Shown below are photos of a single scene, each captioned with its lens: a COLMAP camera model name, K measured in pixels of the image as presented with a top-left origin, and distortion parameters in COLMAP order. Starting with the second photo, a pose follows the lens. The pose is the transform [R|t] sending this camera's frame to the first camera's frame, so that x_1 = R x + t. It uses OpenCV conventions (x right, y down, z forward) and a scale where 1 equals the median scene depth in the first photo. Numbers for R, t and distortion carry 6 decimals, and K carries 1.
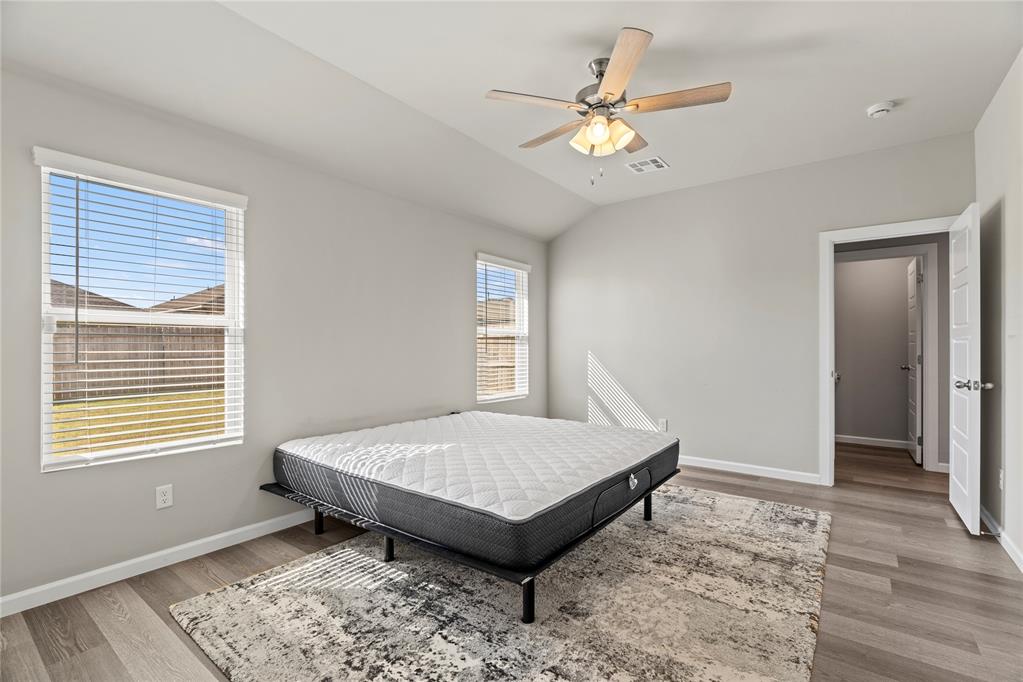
lens RADIAL K [[457.8, 0, 511.5], [0, 457.8, 341.0], [0, 0, 1]] dist [-0.001844, -0.005980]
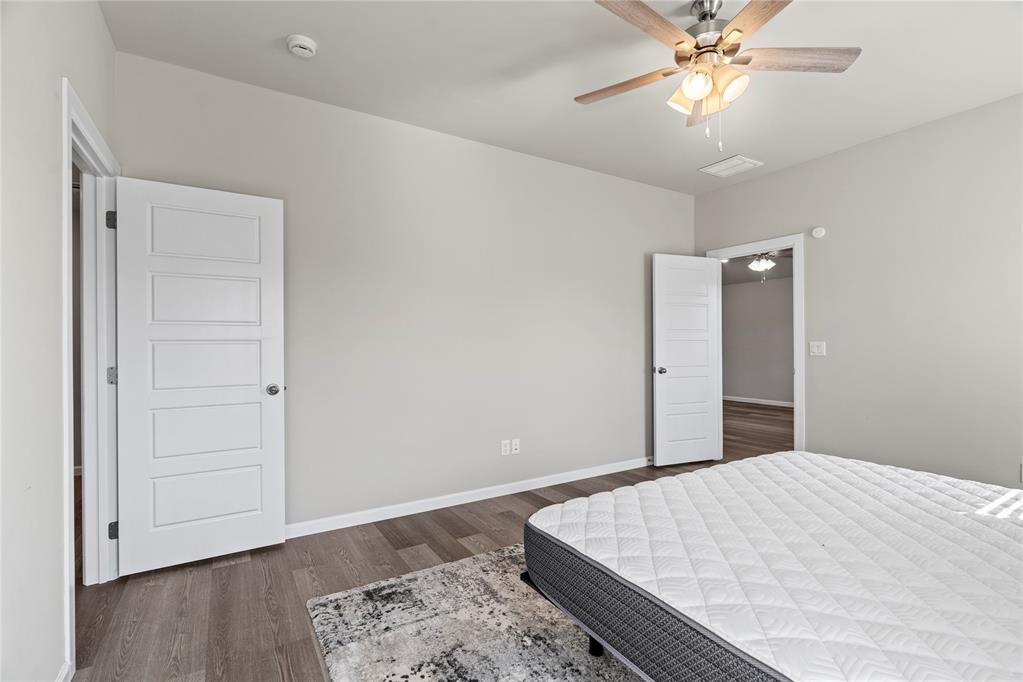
lens RADIAL K [[457.8, 0, 511.5], [0, 457.8, 341.0], [0, 0, 1]] dist [-0.001844, -0.005980]
pose [[-0.926704, 0.002671, 0.375782, 0.188398], [0.000236, 0.999979, -0.006523, 0.003677], [-0.375792, -0.005956, -0.926685, 1.650819]]
